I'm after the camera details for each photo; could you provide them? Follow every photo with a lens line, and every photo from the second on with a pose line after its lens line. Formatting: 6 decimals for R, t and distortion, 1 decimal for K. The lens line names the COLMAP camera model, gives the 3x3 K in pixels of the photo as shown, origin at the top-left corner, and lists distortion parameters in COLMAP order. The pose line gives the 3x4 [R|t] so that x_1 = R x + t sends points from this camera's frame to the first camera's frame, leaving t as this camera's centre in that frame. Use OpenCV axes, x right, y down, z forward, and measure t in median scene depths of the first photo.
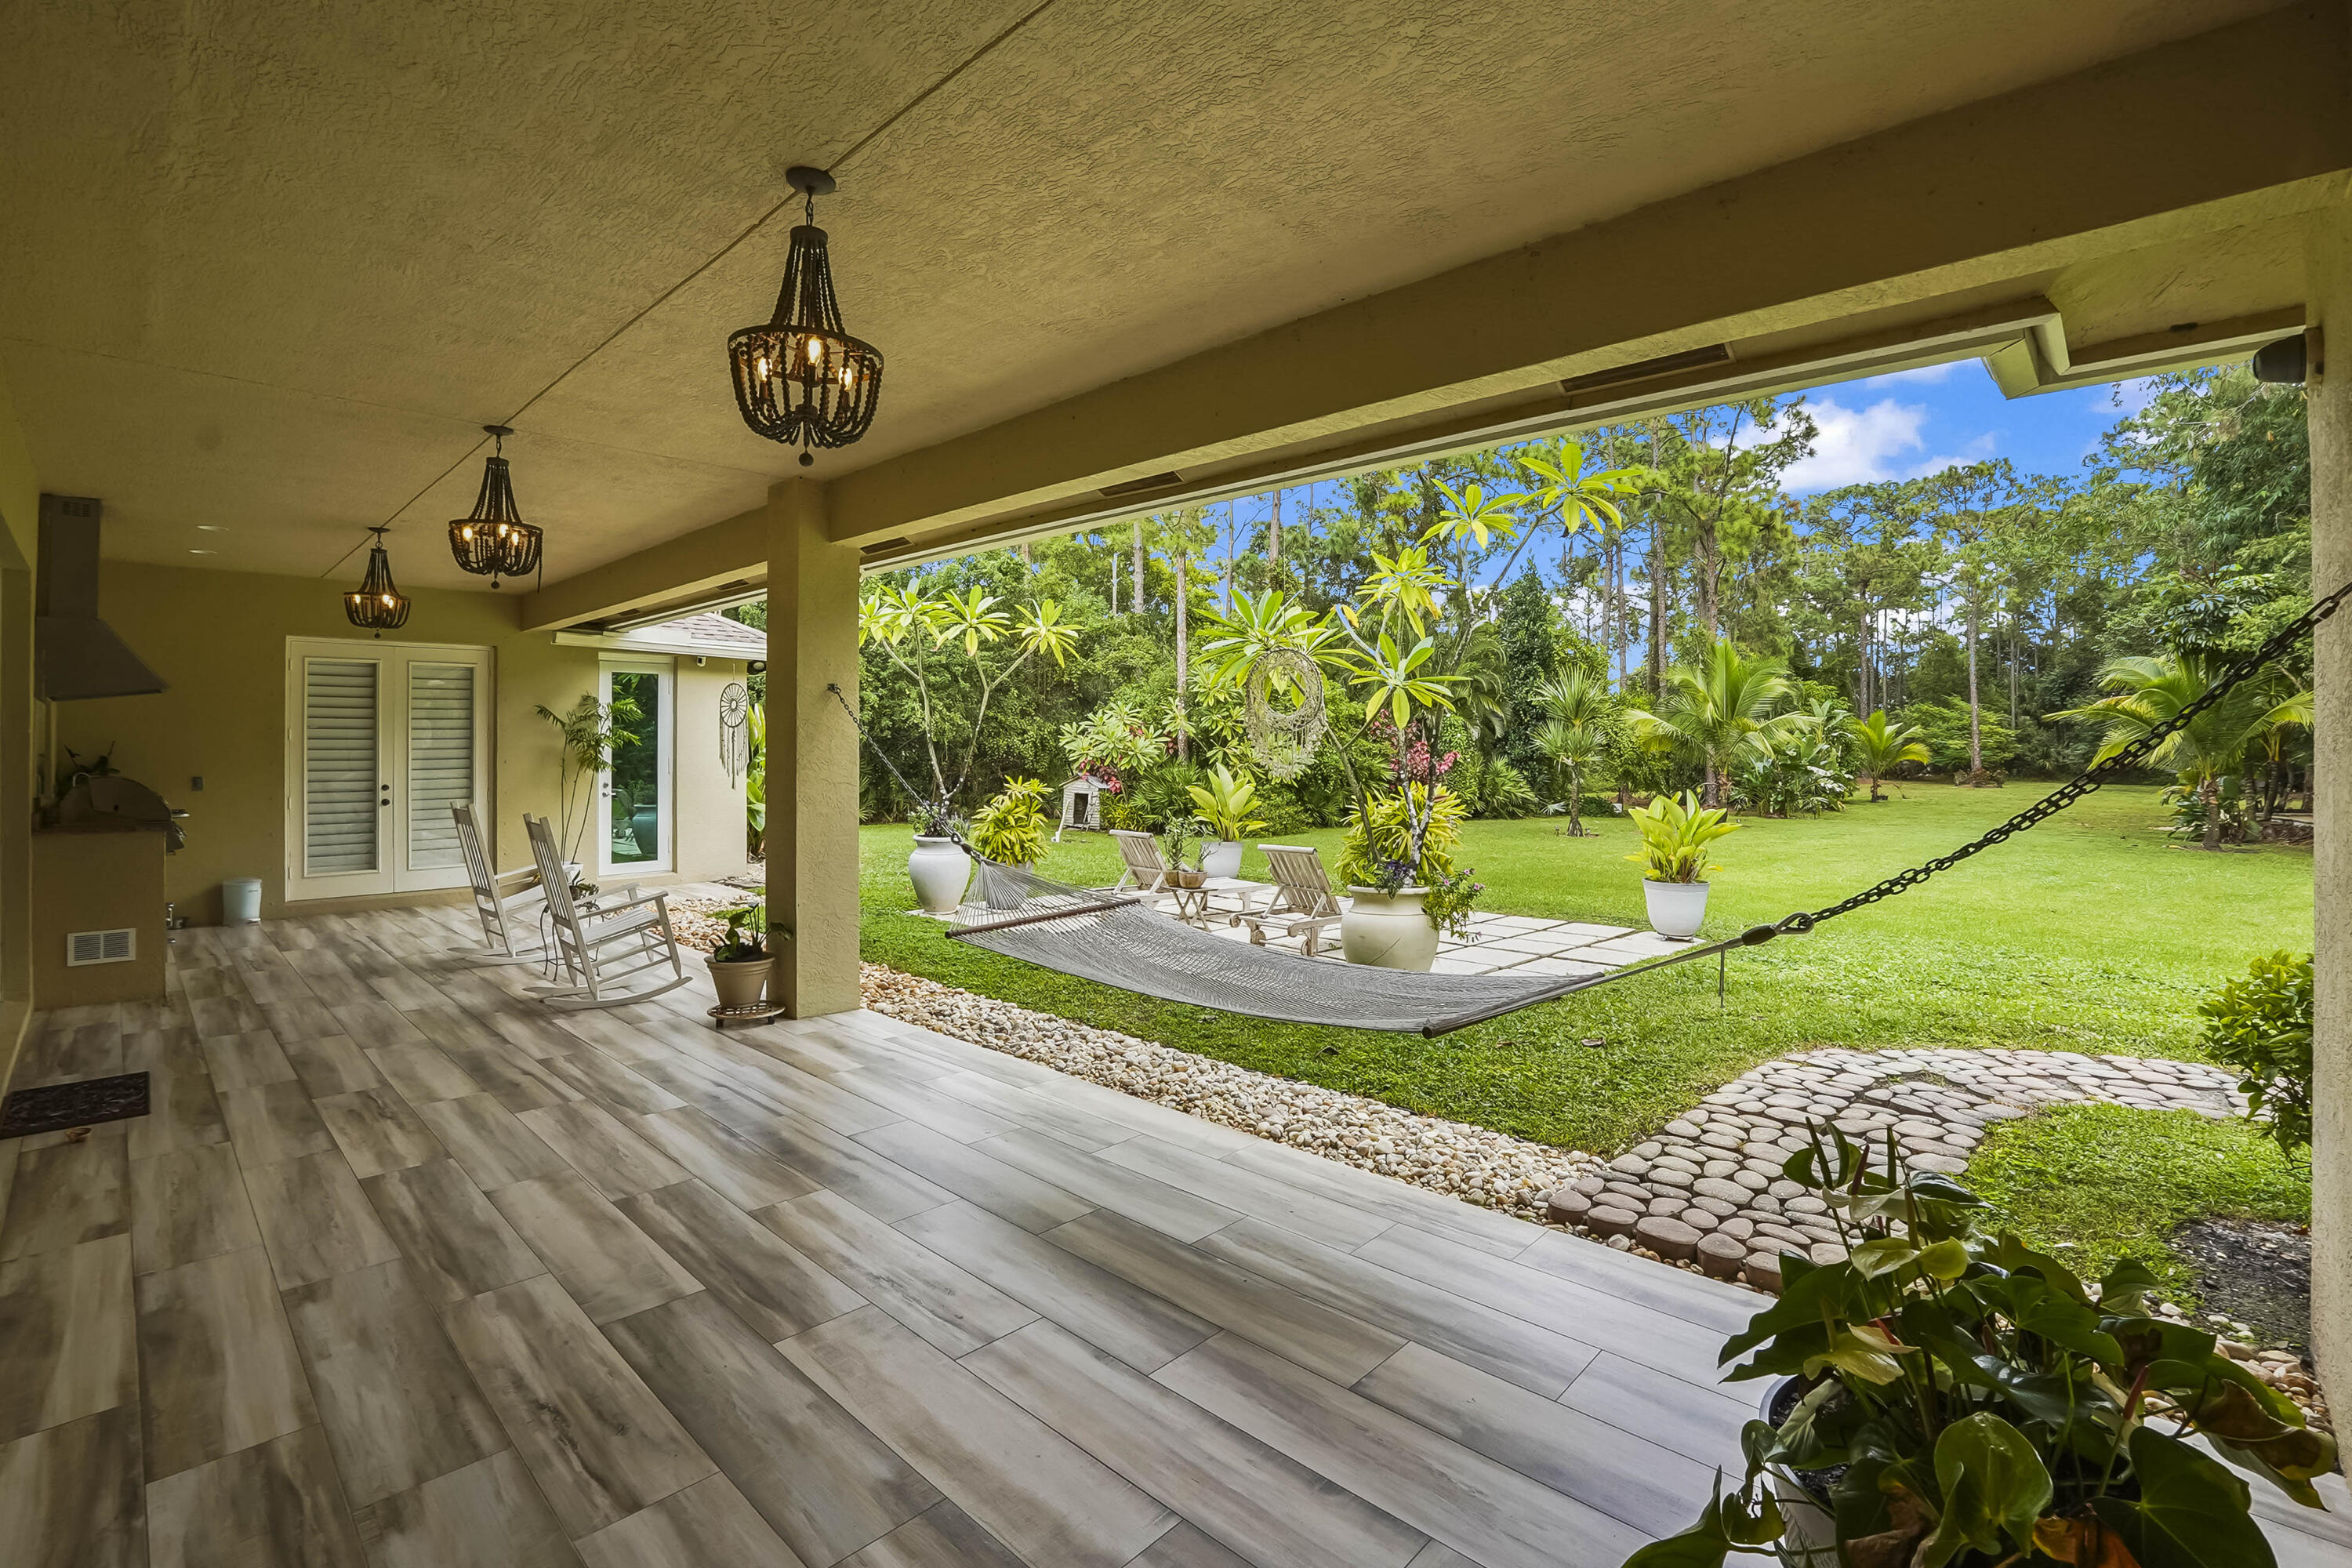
lens RADIAL K [[1047.0, 0, 1170.2], [0, 1047.0, 756.8], [0, 0, 1]] dist [-0.024899, 0.000029]
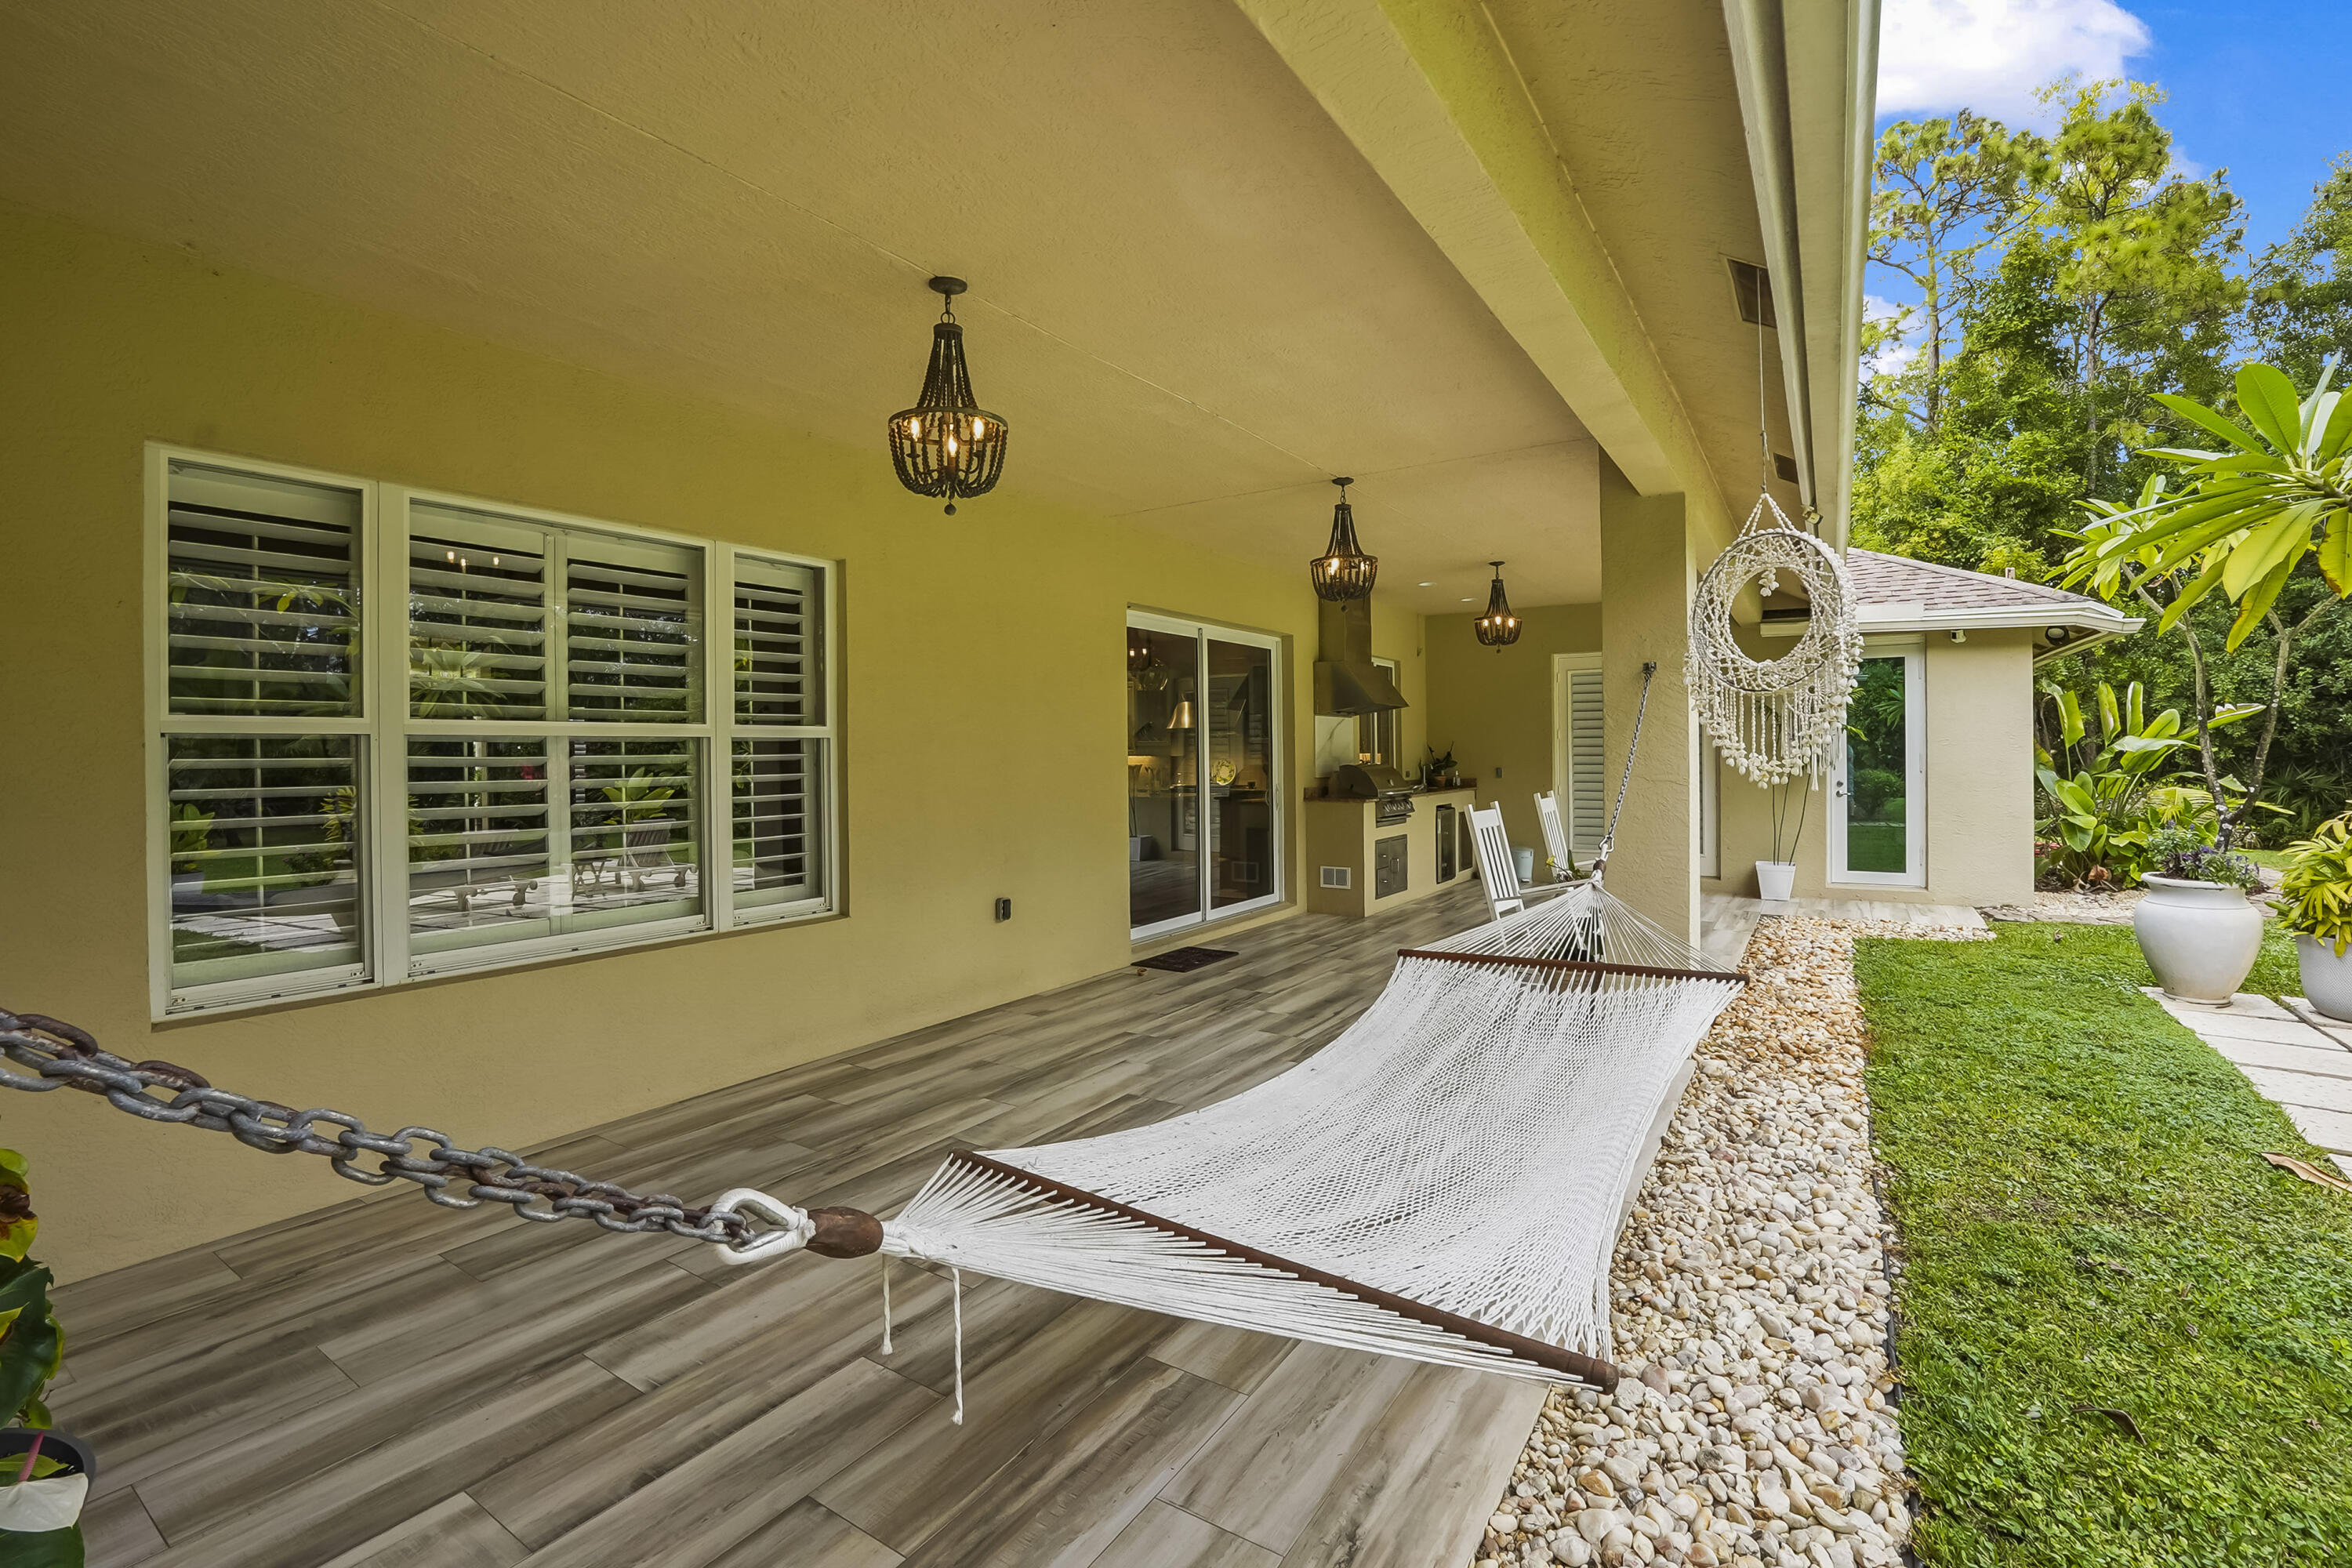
lens RADIAL K [[1047.0, 0, 1170.2], [0, 1047.0, 756.8], [0, 0, 1]] dist [-0.024899, 0.000029]
pose [[0.187114, 0.002536, -0.982335, 0.732392], [-0.004065, 0.999990, 0.001807, 0.009500], [0.982330, 0.003655, 0.187123, 0.796592]]
